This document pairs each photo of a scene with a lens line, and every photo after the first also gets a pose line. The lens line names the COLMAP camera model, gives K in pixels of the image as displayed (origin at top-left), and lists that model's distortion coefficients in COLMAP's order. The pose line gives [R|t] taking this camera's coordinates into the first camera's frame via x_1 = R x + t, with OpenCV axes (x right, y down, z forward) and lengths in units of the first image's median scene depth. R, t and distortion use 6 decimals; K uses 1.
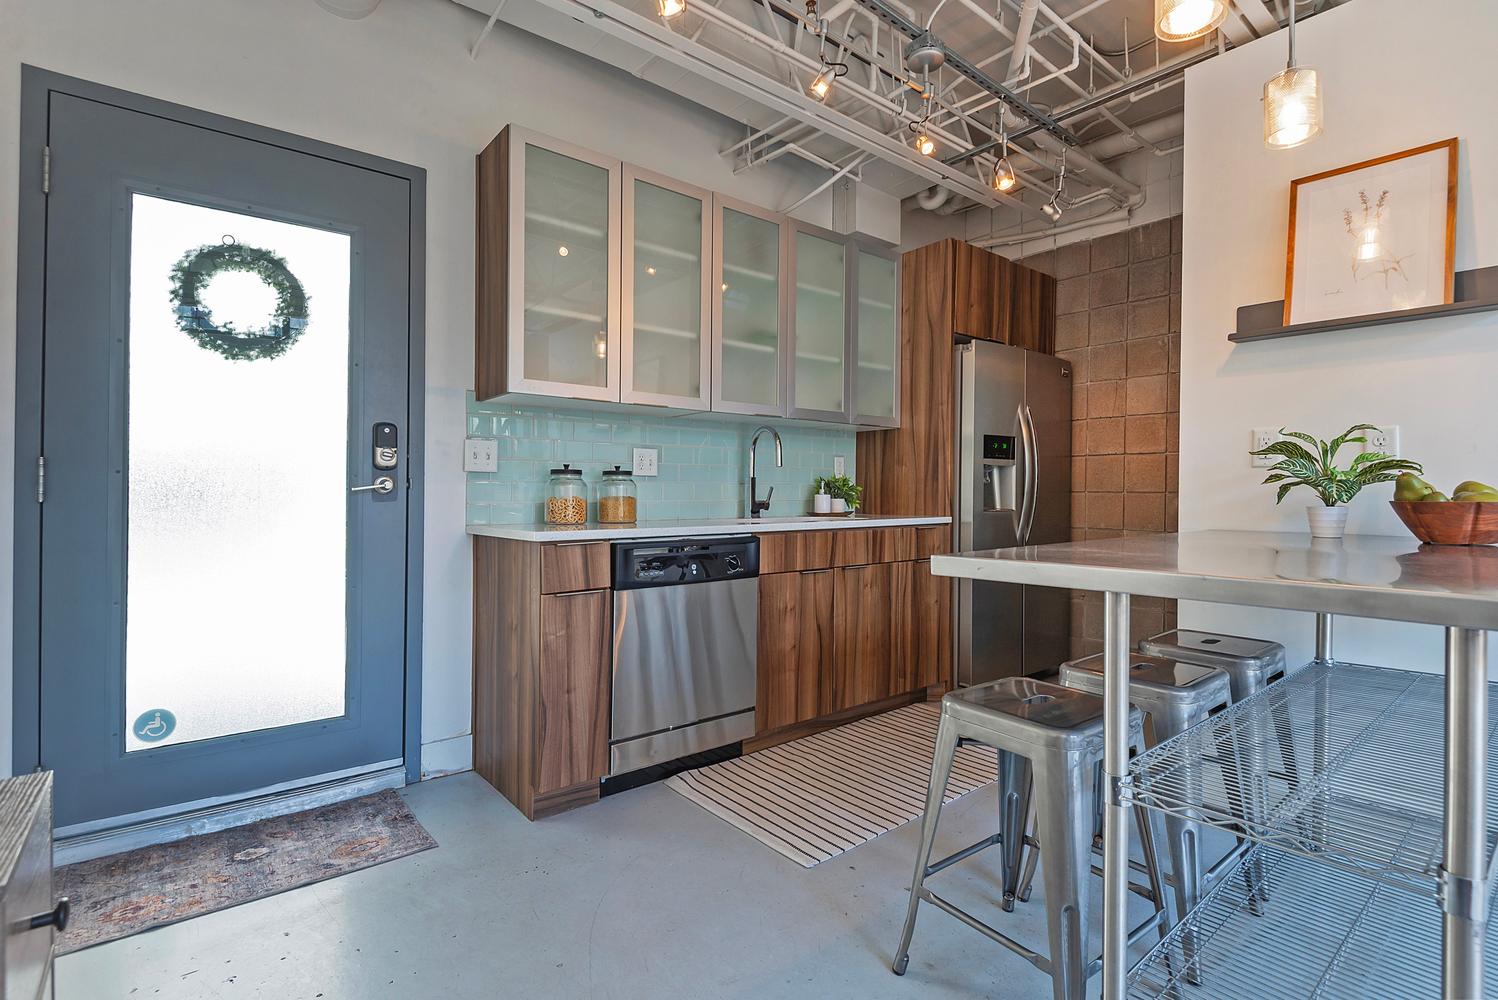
lens RADIAL K [[716.1, 0, 759.9], [0, 716.1, 512.5], [0, 0, 1]] dist [0.015437, -0.007310]
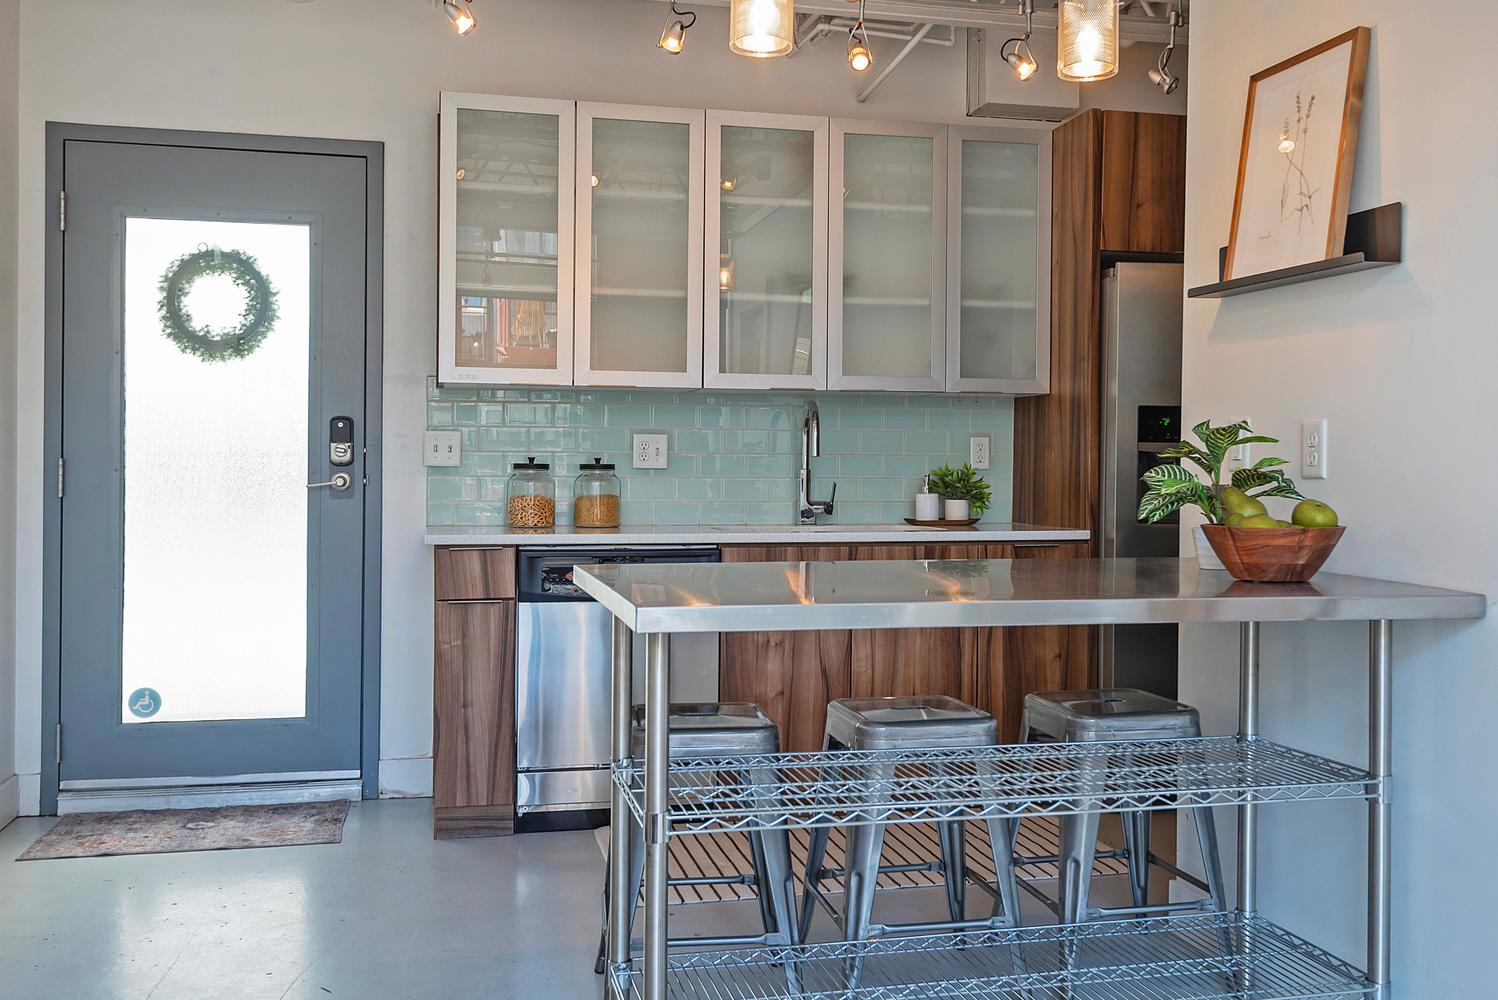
lens RADIAL K [[1428.8, 0, 791.9], [0, 1428.8, 533.4], [0, 0, 1]] dist [0.039188, 0.000000]
pose [[0.894970, 0.026052, -0.445365, 0.881626], [-0.017106, 0.999563, 0.024095, -0.026218], [0.445798, -0.013946, 0.895025, -0.449569]]
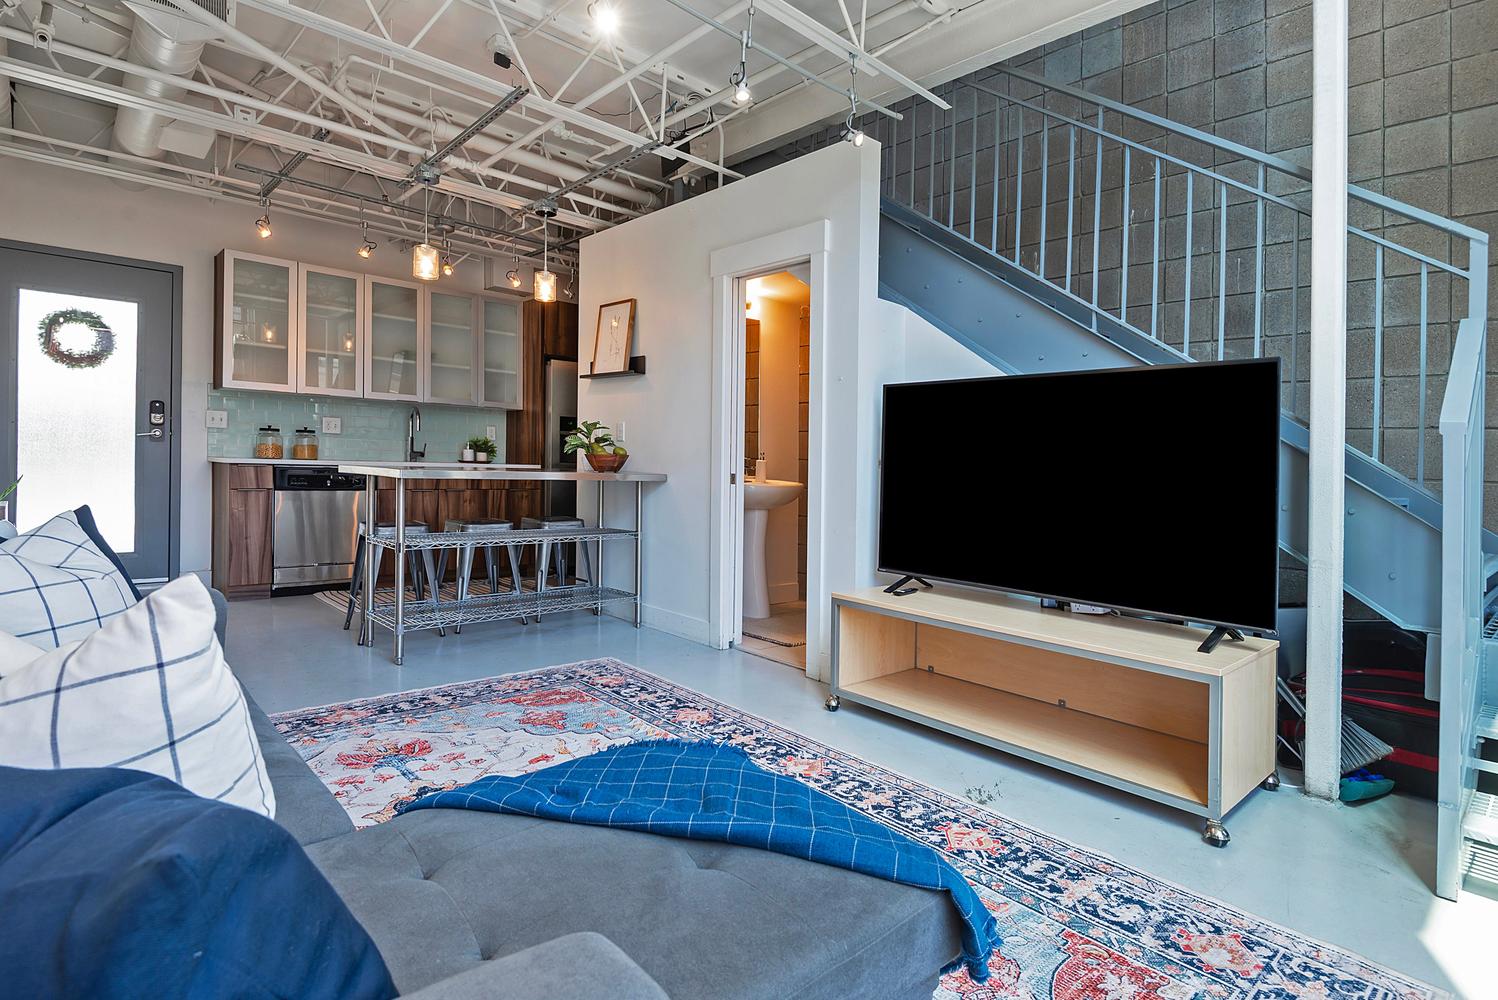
lens RADIAL K [[780.5, 0, 790.6], [0, 780.5, 509.8], [0, 0, 1]] dist [0.003196, -0.004985]
pose [[0.996787, 0.027580, 0.075195, 1.027004], [-0.030034, 0.999046, 0.031693, 0.049706], [-0.074250, -0.033850, 0.996665, -1.225154]]
